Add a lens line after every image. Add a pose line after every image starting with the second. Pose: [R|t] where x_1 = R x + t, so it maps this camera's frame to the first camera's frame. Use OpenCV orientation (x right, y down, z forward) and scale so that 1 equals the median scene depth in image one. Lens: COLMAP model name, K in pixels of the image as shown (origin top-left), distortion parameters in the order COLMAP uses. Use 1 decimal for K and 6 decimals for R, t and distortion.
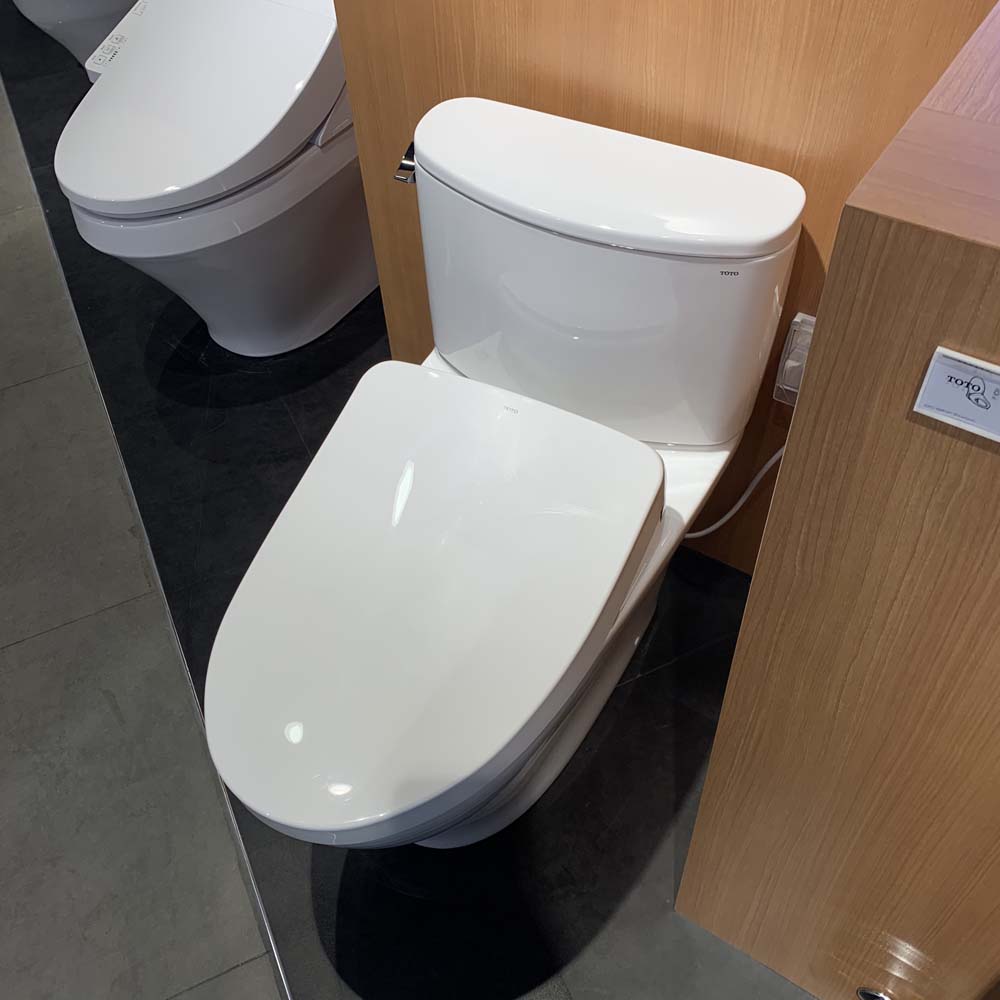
lens RADIAL K [[1020.0, 0, 500.0], [0, 1020.0, 500.0], [0, 0, 1]] dist [-0.001476, 0.002529]
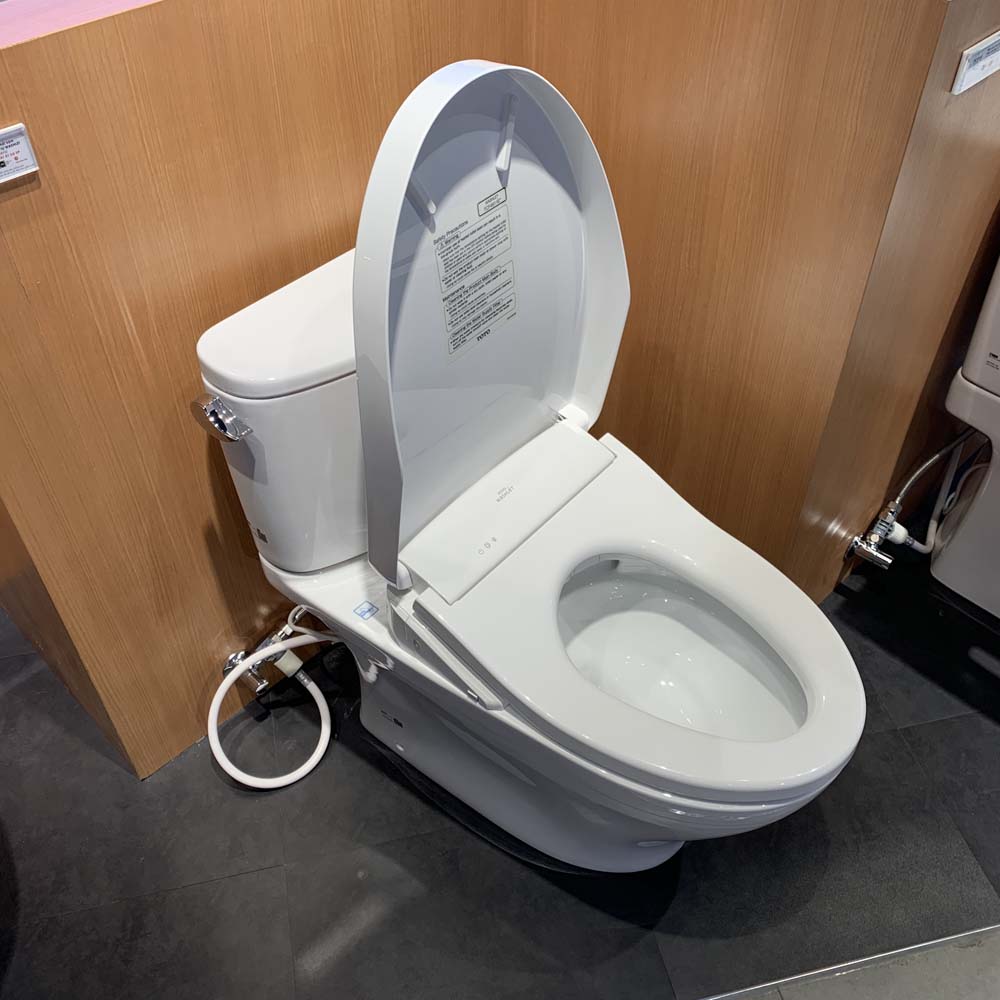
lens RADIAL K [[1019.1, 0, 484.7], [0, 1019.1, 505.5], [0, 0, 1]] dist [-0.002235, 0.005389]
pose [[0.214535, -0.661902, 0.718234, -0.781751], [0.747407, 0.584649, 0.315546, -0.428137], [-0.628775, 0.469117, 0.620138, 0.360956]]
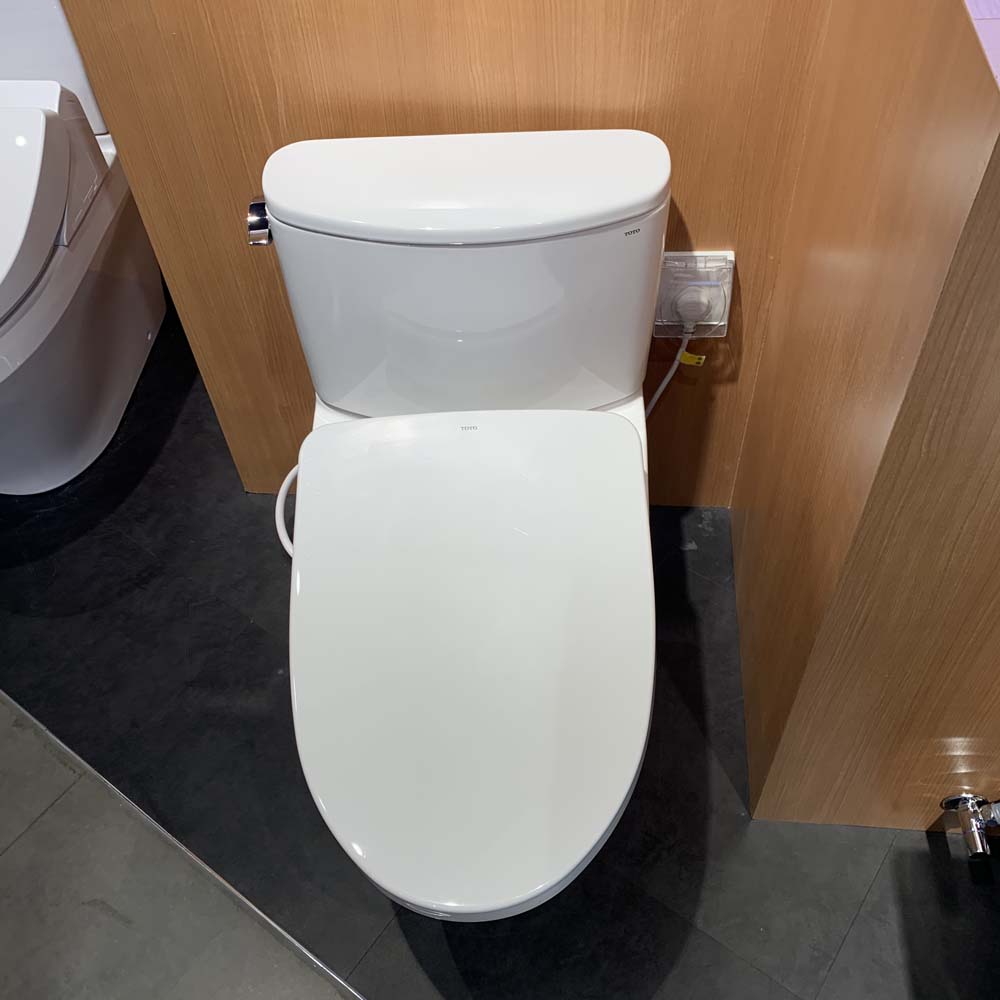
lens RADIAL K [[1021.0, 0, 497.8], [0, 1021.0, 484.7], [0, 0, 1]] dist [0.000873, 0.002803]
pose [[0.880591, -0.364683, 0.302599, -0.286164], [0.368524, 0.928454, 0.046504, -0.074351], [-0.297908, 0.070564, 0.951983, 0.053287]]
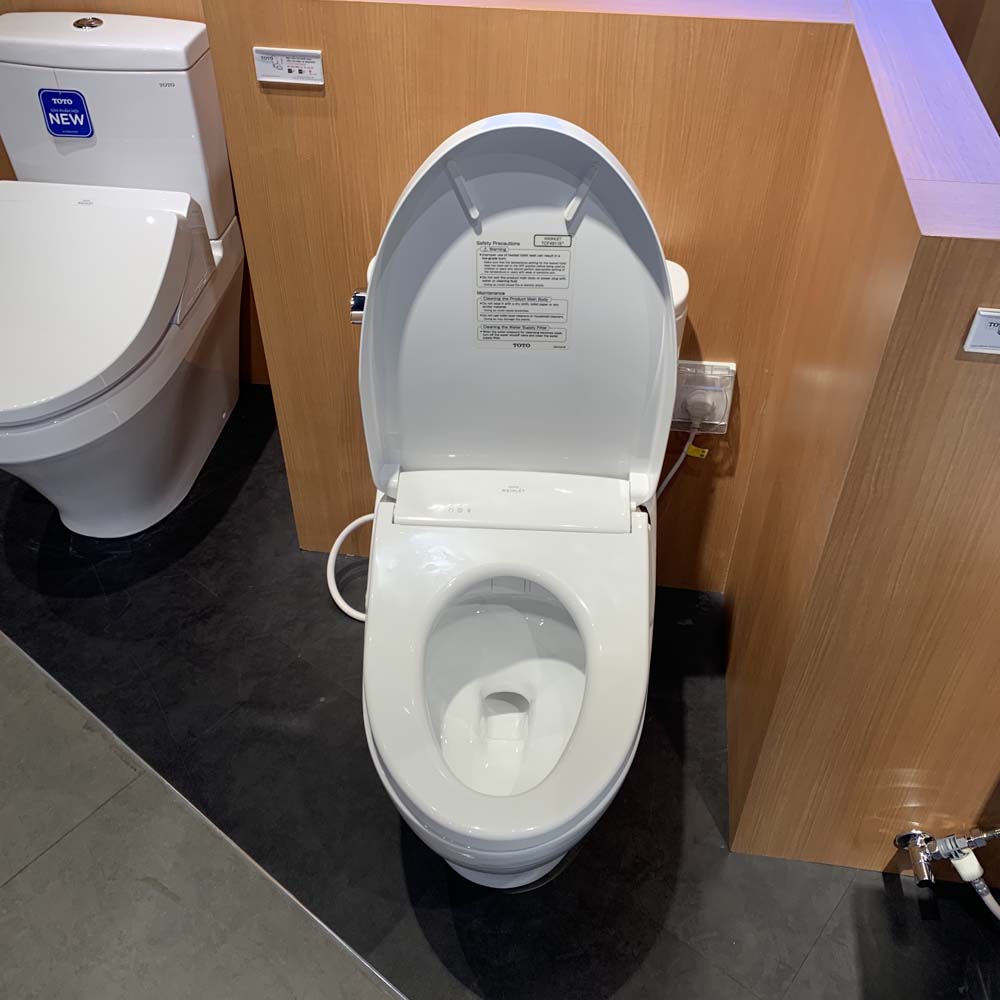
lens RADIAL K [[1013.0, 0, 499.3], [0, 1013.0, 489.6], [0, 0, 1]] dist [0.007018, -0.005282]
pose [[0.903190, -0.250733, 0.348399, -0.431112], [0.296763, 0.951180, -0.084791, 0.019541], [-0.310130, 0.179974, 0.933504, -0.119227]]
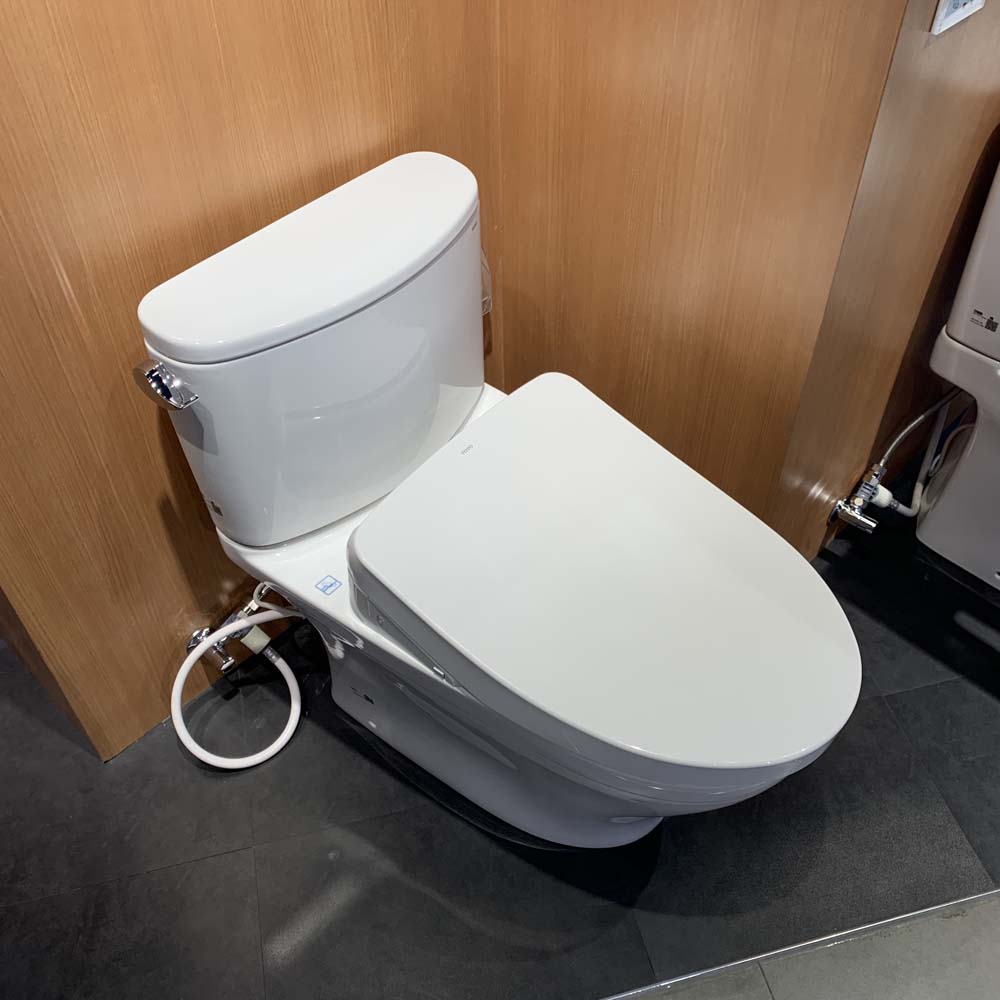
lens RADIAL K [[1020.0, 0, 500.0], [0, 1020.0, 500.0], [0, 0, 1]] dist [-0.001476, 0.002529]
pose [[0.192281, -0.683683, 0.703992, -0.742900], [0.748830, 0.565874, 0.345022, -0.391201], [-0.634257, 0.460829, 0.620770, 0.368130]]
